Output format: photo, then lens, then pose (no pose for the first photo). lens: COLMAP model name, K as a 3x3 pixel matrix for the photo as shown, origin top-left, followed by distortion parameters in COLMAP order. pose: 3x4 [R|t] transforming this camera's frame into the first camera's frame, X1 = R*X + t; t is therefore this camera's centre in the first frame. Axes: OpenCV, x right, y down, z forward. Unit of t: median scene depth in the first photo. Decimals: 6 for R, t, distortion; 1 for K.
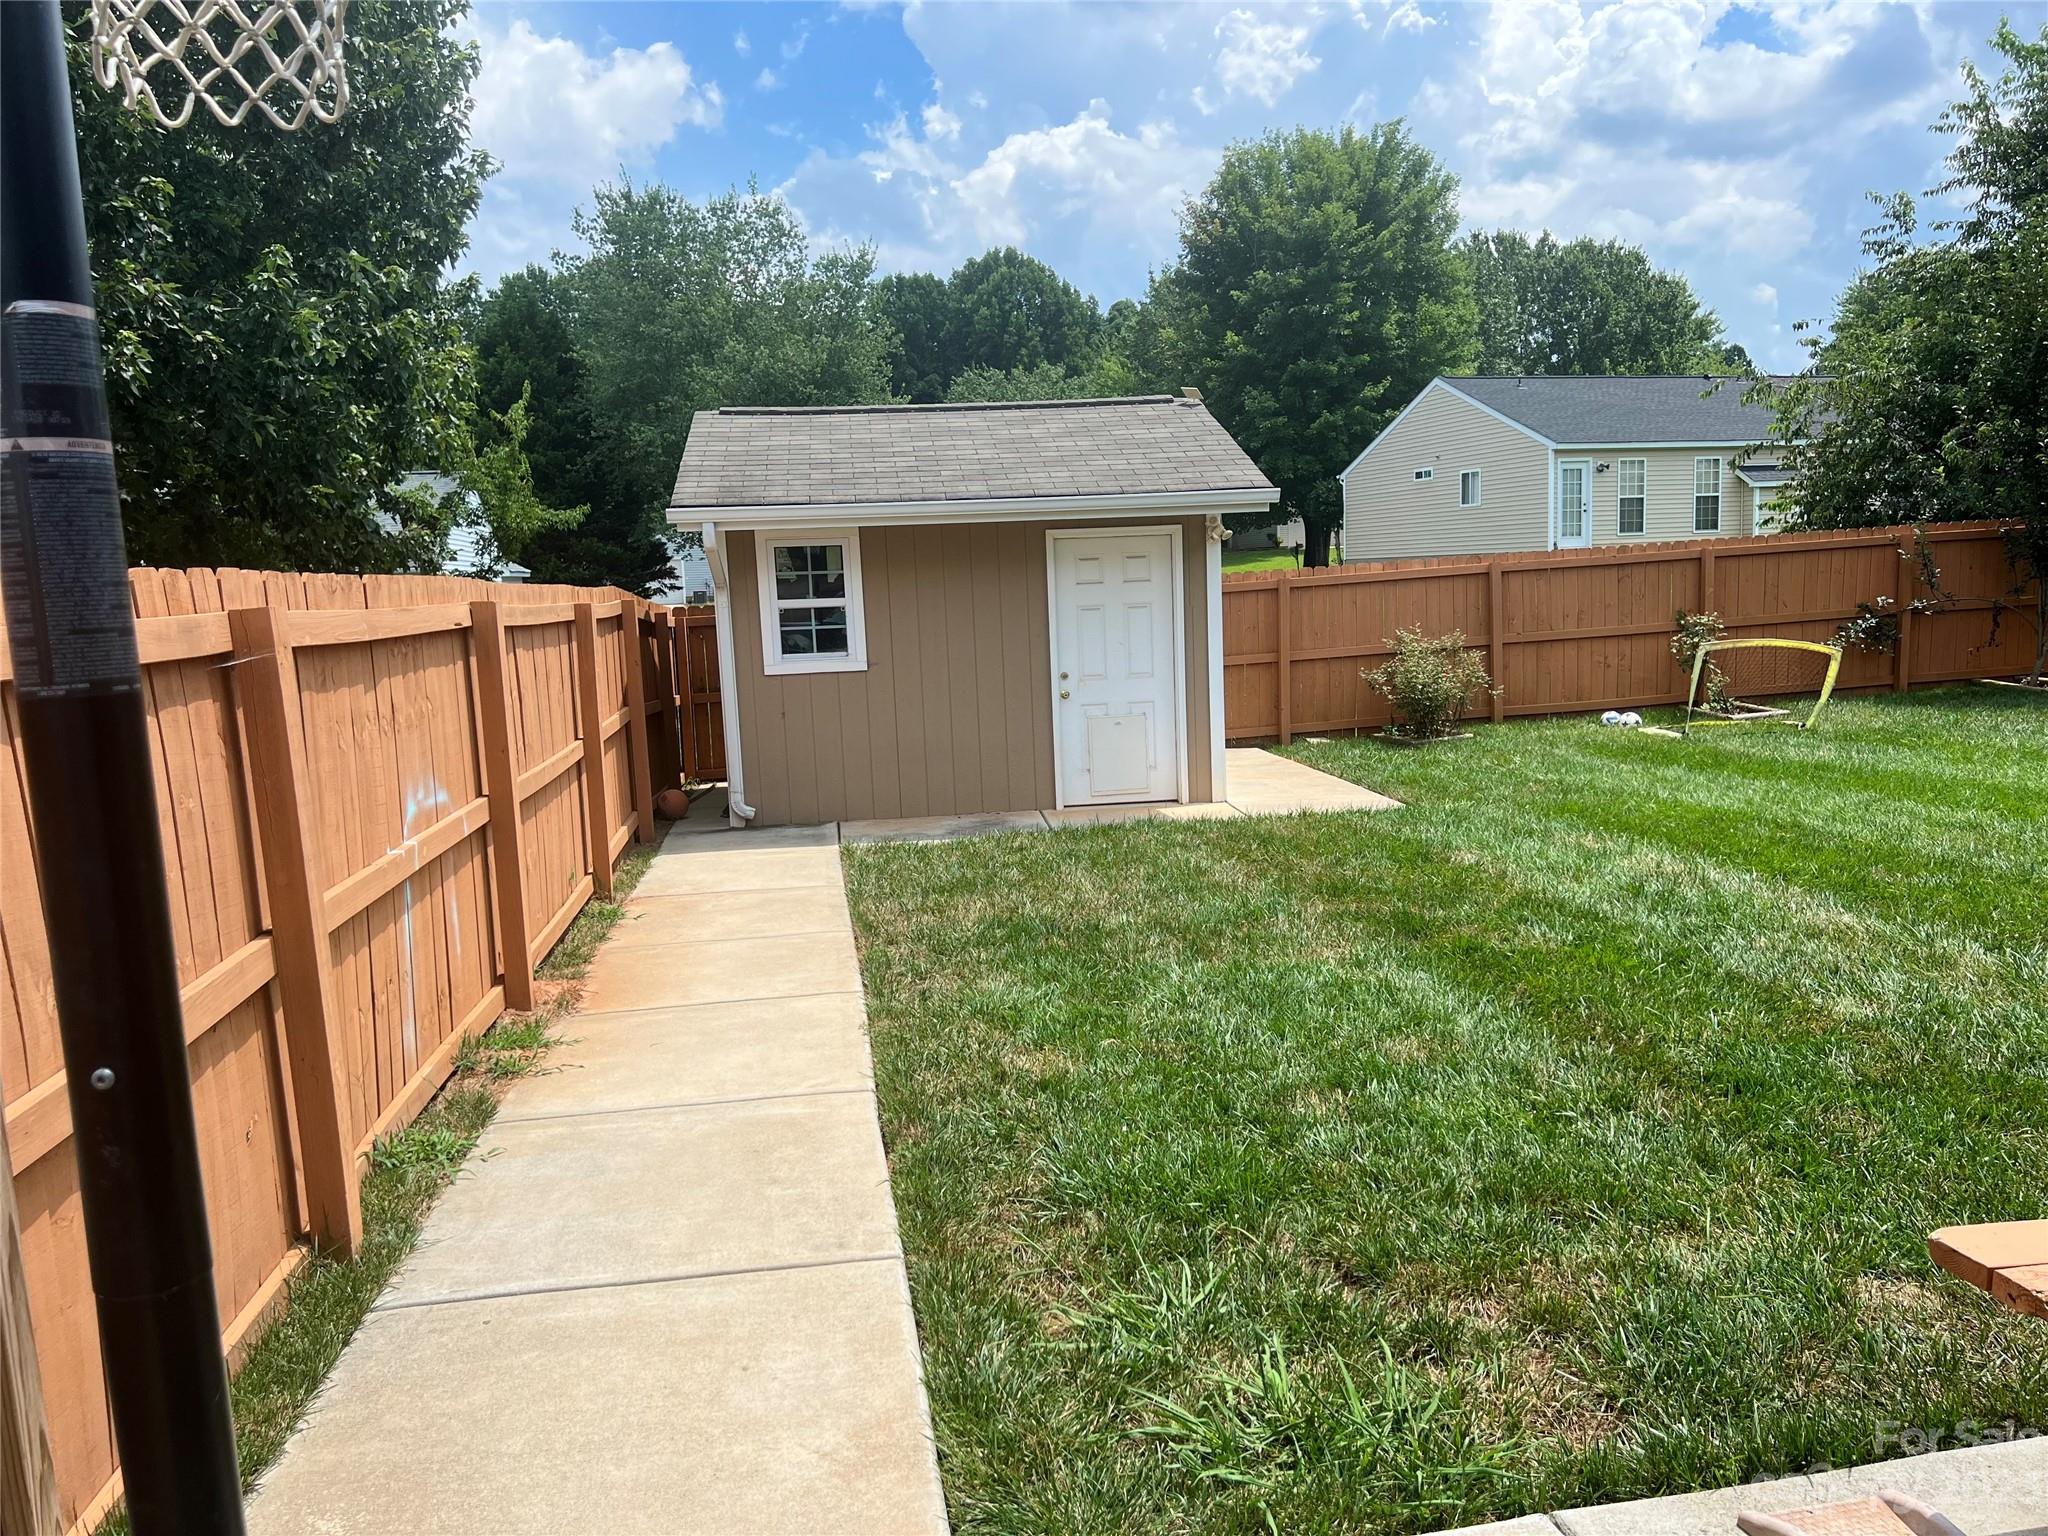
lens RADIAL K [[1550.0, 0, 1024.0], [0, 1550.0, 768.0], [0, 0, 1]] dist [-0.060032, 0.003074]
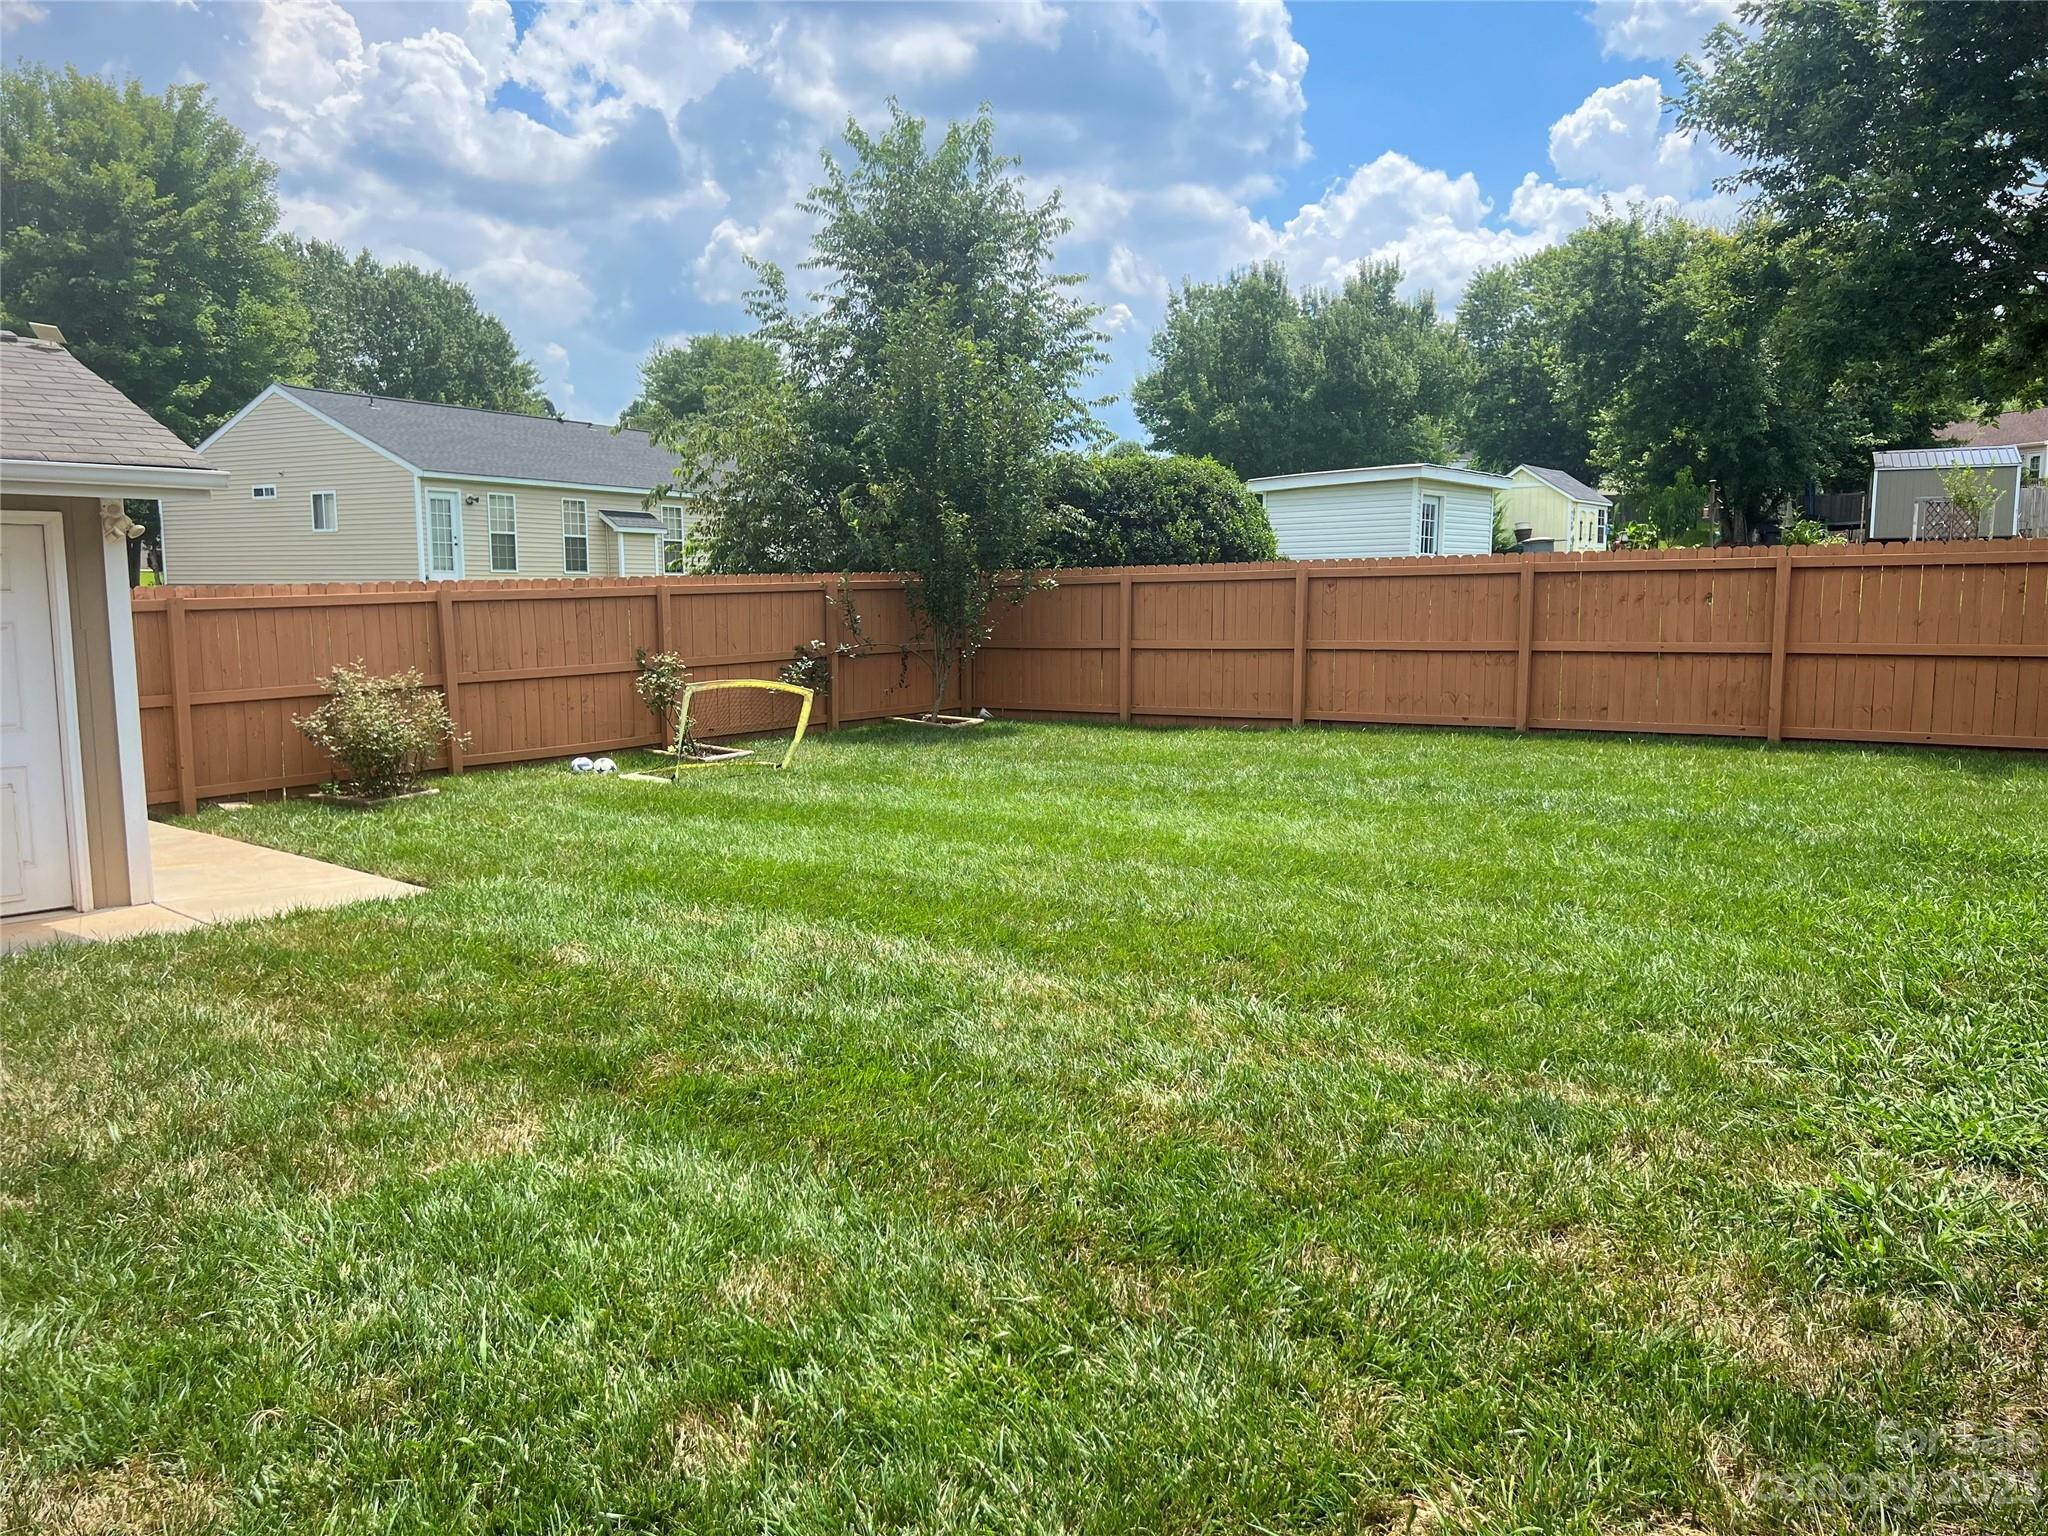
lens RADIAL K [[1484.9, 0, 1024.0], [0, 1484.9, 768.0], [0, 0, 1]] dist [0.051808, -0.066488]
pose [[0.726429, -0.033806, 0.686410, -0.029831], [0.050429, 0.998719, -0.004181, -0.009895], [-0.685389, 0.037652, 0.727203, 0.123511]]
